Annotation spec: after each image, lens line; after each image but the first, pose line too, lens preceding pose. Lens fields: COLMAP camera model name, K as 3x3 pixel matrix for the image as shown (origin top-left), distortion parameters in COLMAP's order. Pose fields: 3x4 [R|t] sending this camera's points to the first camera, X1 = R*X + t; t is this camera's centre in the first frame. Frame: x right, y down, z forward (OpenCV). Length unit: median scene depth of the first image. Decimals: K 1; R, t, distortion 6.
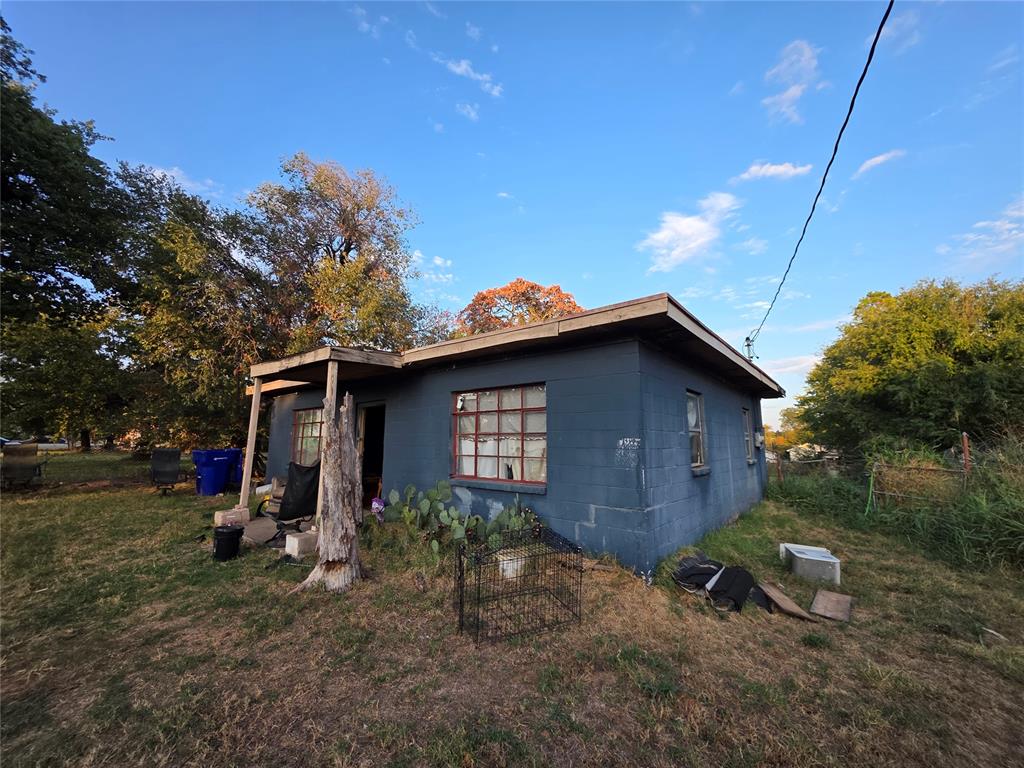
lens RADIAL K [[410.1, 0, 513.5], [0, 410.1, 381.8], [0, 0, 1]] dist [0.002284, 0.000281]
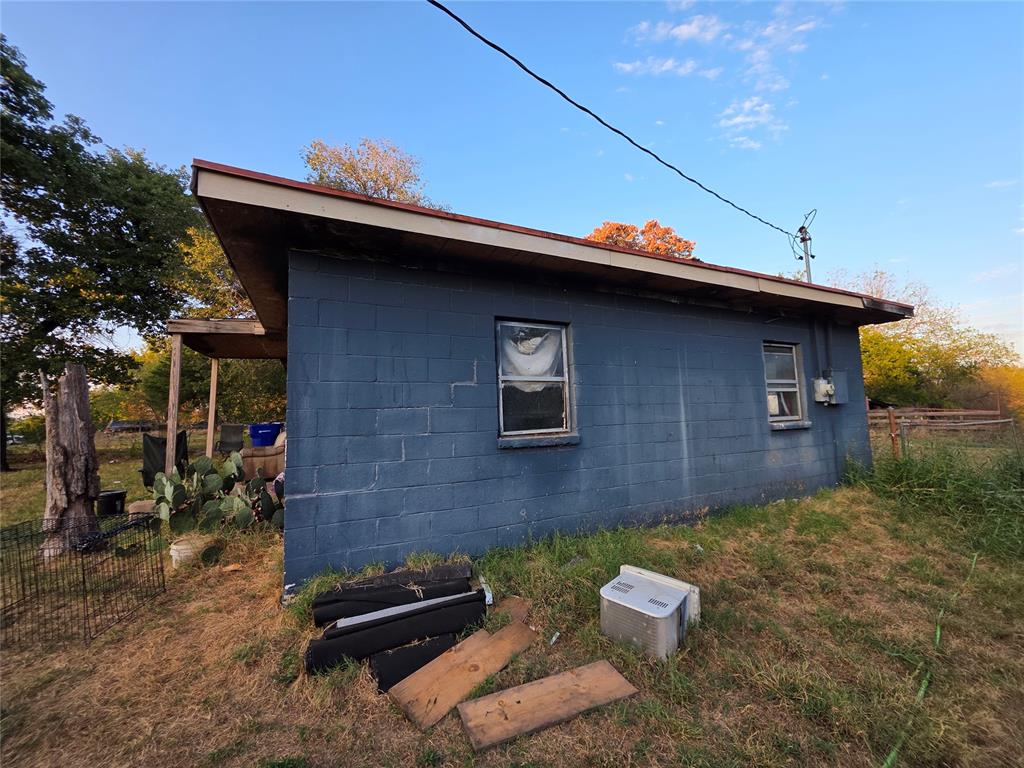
lens RADIAL K [[410.1, 0, 511.5], [0, 410.1, 382.3], [0, 0, 1]] dist [0.002284, 0.000281]
pose [[0.907739, -0.061618, -0.414986, 0.553679], [0.091469, 0.994427, 0.052425, 0.069603], [0.409443, -0.085547, 0.908316, 0.318295]]
